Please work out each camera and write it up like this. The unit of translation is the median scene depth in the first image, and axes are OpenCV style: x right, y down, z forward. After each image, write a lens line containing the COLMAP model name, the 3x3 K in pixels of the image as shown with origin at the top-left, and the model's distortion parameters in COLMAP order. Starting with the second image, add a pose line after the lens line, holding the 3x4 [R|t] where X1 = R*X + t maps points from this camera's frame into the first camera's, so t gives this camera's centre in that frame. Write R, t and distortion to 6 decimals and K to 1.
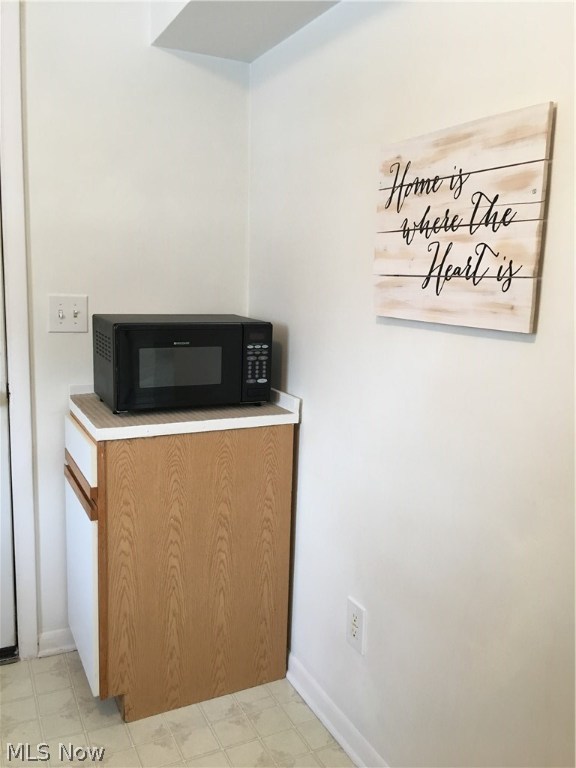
lens RADIAL K [[657.7, 0, 287.8], [0, 657.7, 383.6], [0, 0, 1]] dist [0.088809, -0.126691]
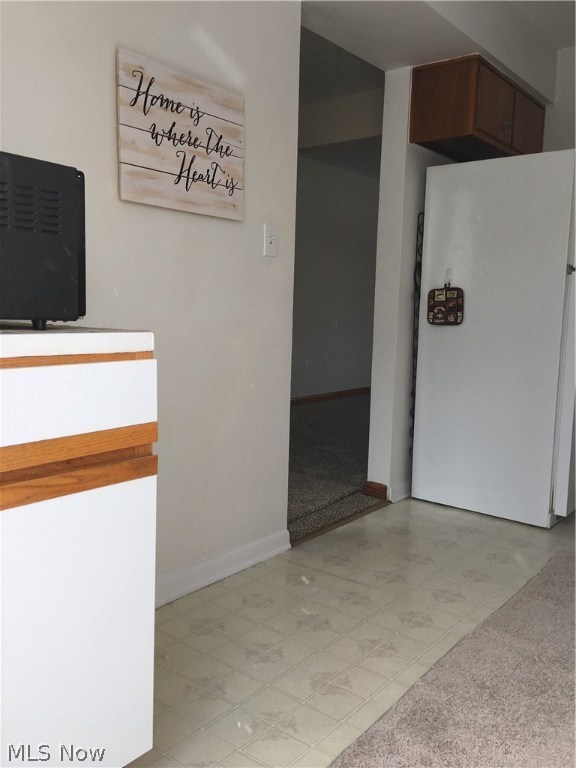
lens RADIAL K [[657.7, 0, 289.9], [0, 657.7, 382.6], [0, 0, 1]] dist [0.088809, -0.126691]
pose [[-0.417209, -0.148897, 0.896530, -1.216156], [0.109107, 0.971146, 0.212063, -0.012151], [-0.902237, 0.186292, -0.388925, 1.446887]]
